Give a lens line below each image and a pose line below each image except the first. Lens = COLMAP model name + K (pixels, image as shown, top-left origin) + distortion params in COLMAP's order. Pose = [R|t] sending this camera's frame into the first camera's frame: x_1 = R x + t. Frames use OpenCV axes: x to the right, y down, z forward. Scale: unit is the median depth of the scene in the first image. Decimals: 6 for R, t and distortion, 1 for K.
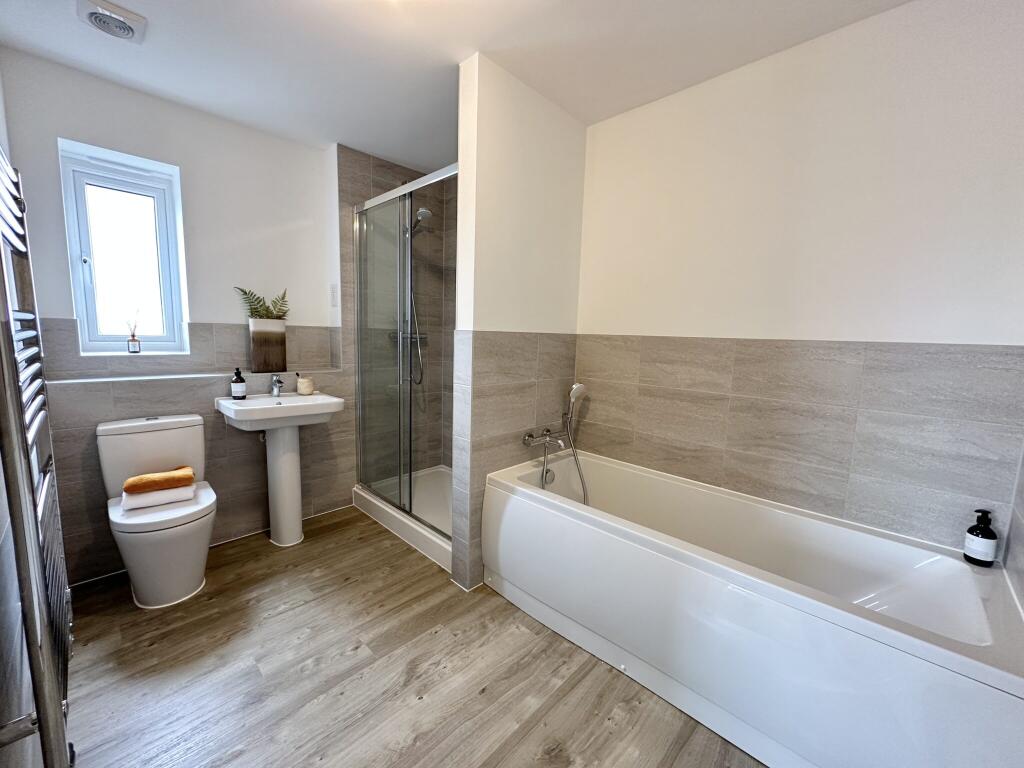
lens RADIAL K [[404.9, 0, 512.0], [0, 404.9, 384.0], [0, 0, 1]] dist [-0.001849, 0.000150]
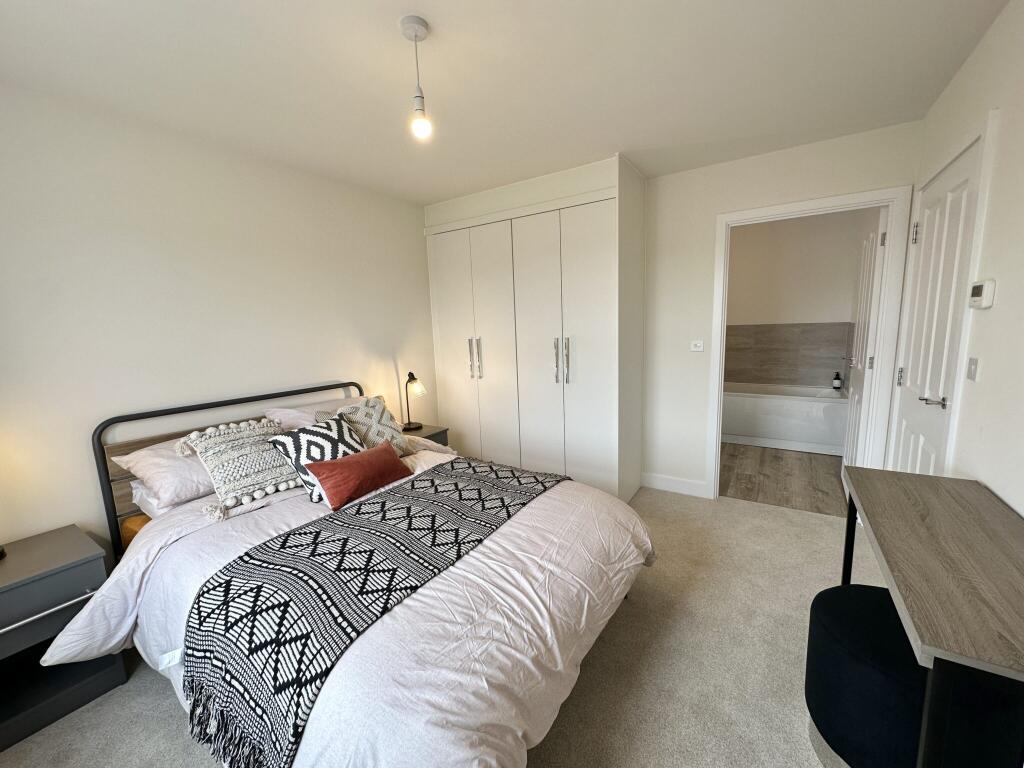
lens RADIAL K [[404.9, 0, 512.0], [0, 404.9, 384.0], [0, 0, 1]] dist [-0.001849, 0.000150]
pose [[0.978267, -0.094809, 0.184407, -1.837217], [0.090077, 0.995358, 0.033894, 0.048432], [-0.186764, -0.016546, 0.982265, -1.570332]]
